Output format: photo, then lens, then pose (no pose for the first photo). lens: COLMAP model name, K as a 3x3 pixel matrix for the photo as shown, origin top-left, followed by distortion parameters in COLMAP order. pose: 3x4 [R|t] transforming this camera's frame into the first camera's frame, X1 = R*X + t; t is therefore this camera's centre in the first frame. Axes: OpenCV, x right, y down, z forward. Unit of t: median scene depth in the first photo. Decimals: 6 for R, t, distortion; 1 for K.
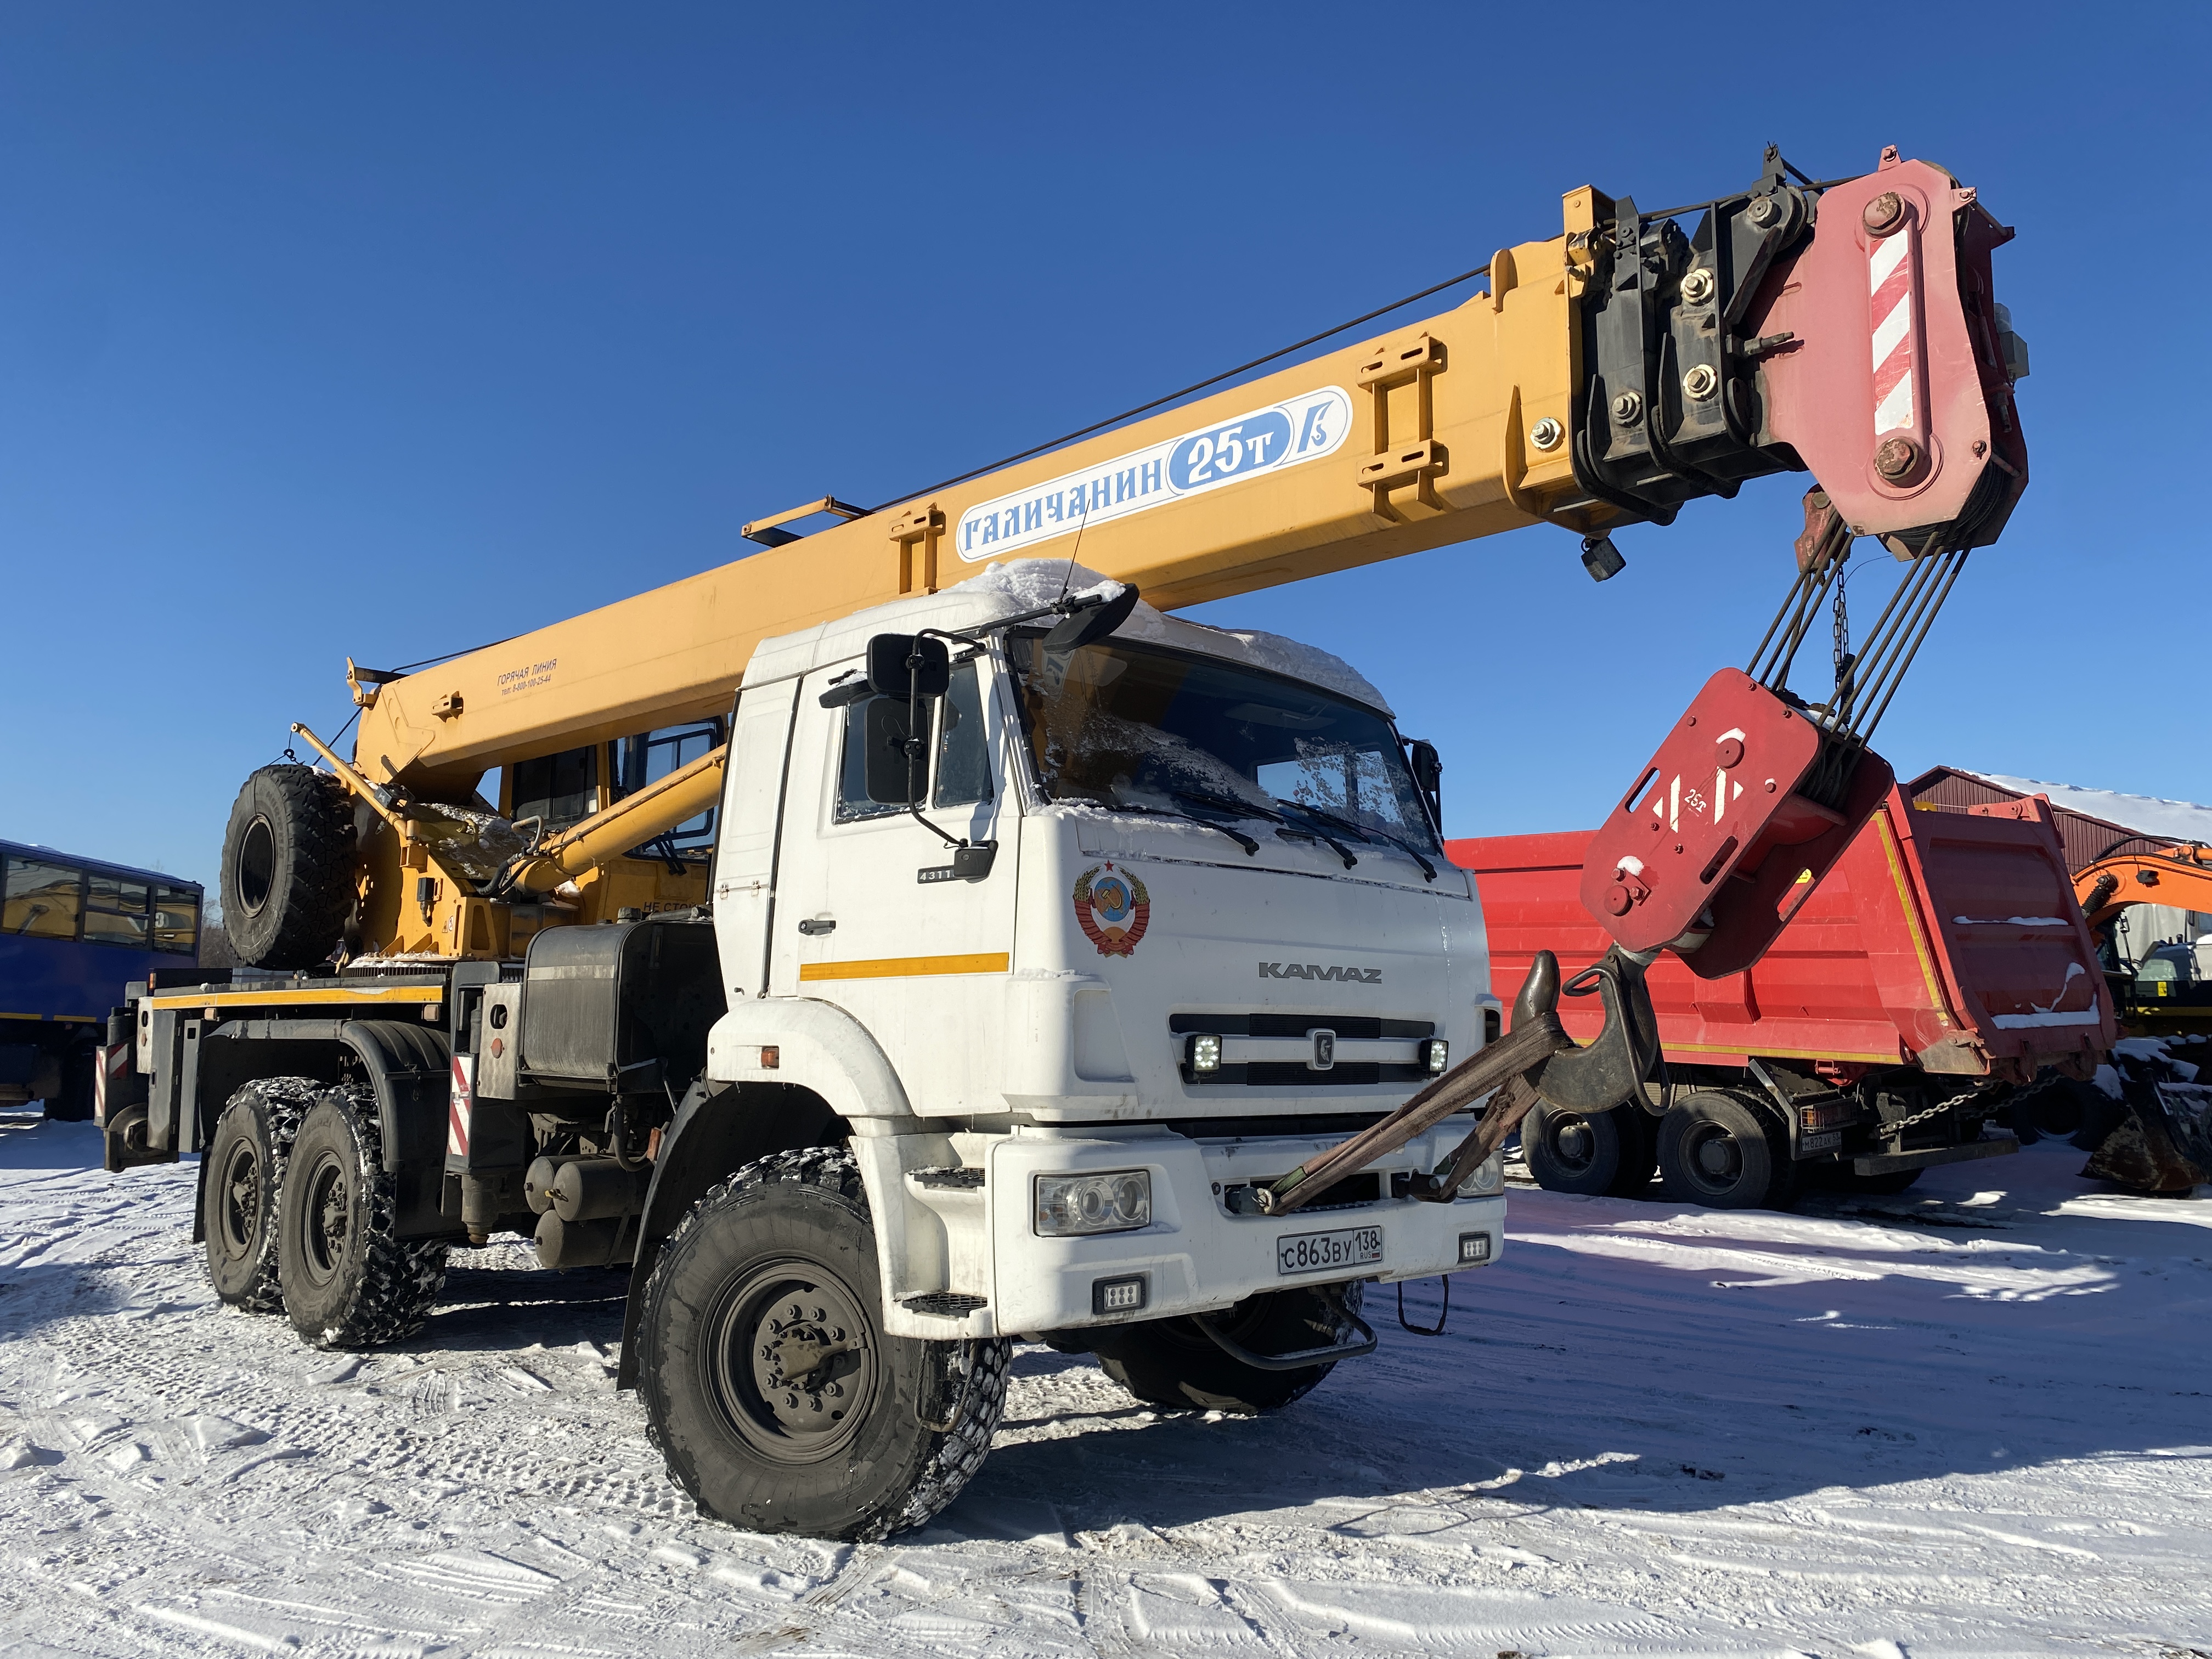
lens RADIAL K [[1640.9, 0, 1106.0], [0, 1640.9, 829.5], [0, 0, 1]] dist [0.065802, 0.000418]
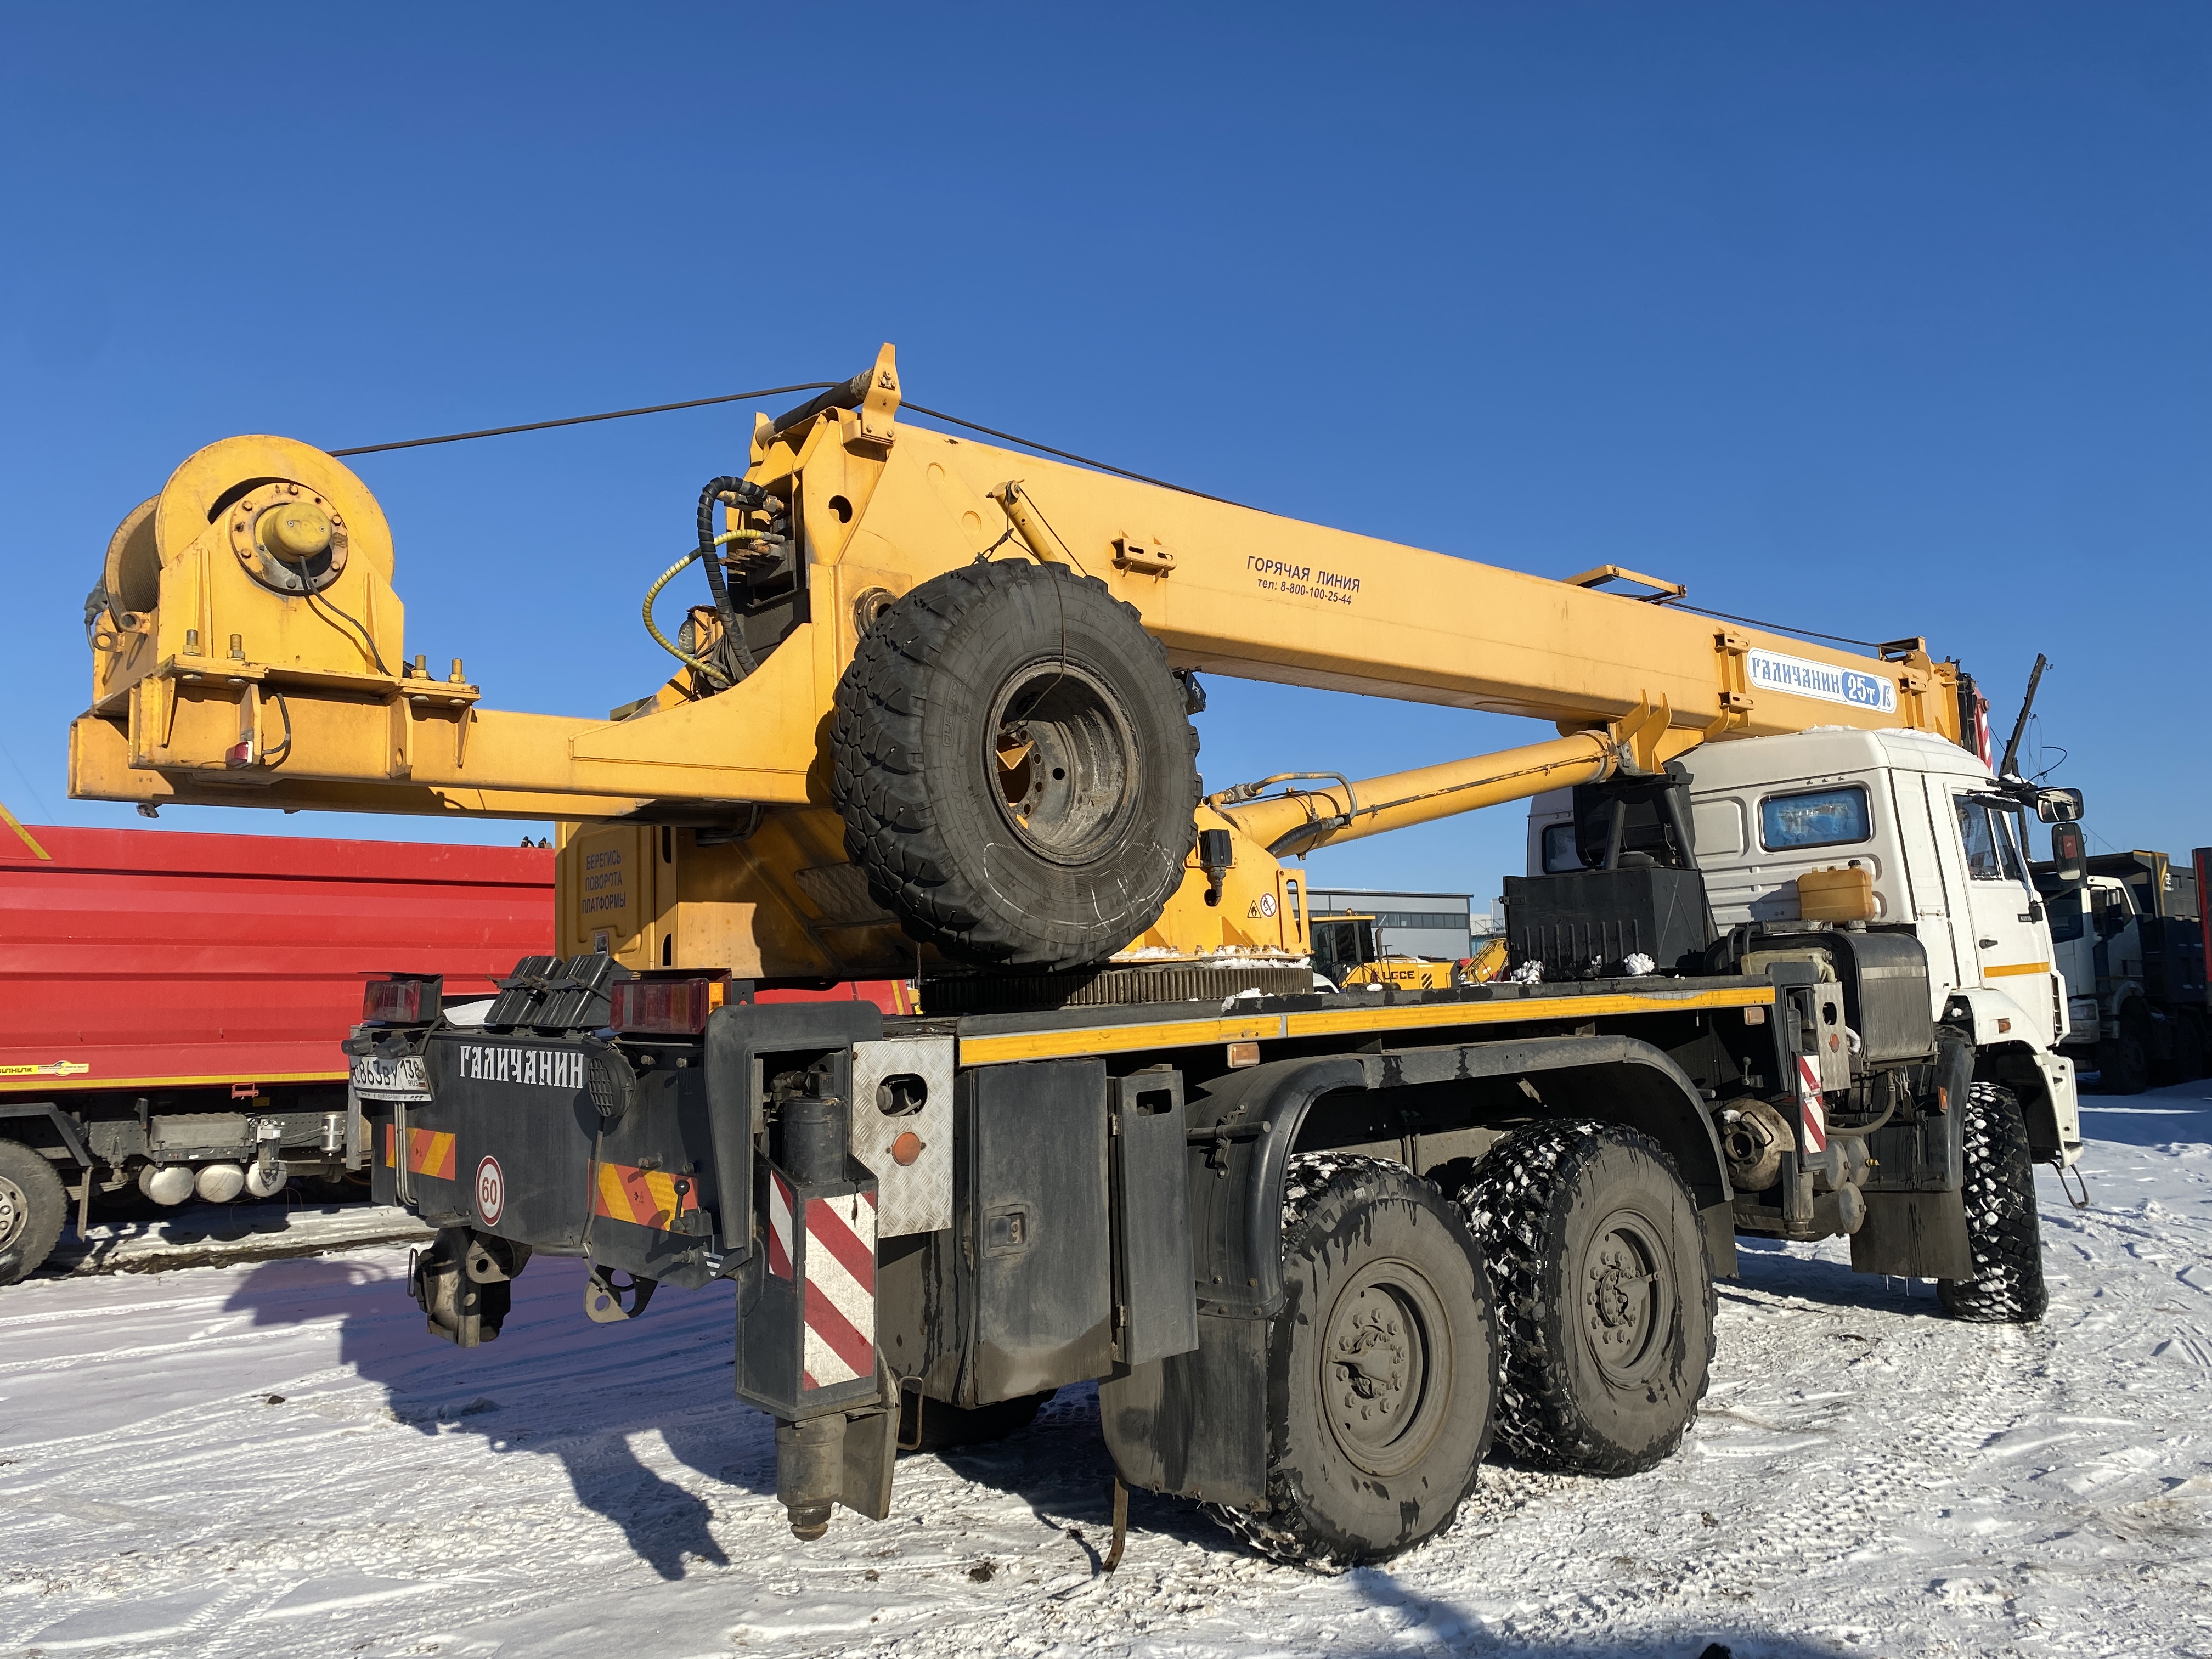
lens RADIAL K [[1576.0, 0, 1106.0], [0, 1576.0, 829.5], [0, 0, 1]] dist [-0.031571, 0.004916]
pose [[0.091871, 0.097774, 0.990959, -1.407176], [-0.074298, 0.993067, -0.091094, 0.120420], [-0.992995, -0.065258, 0.098499, 1.360926]]
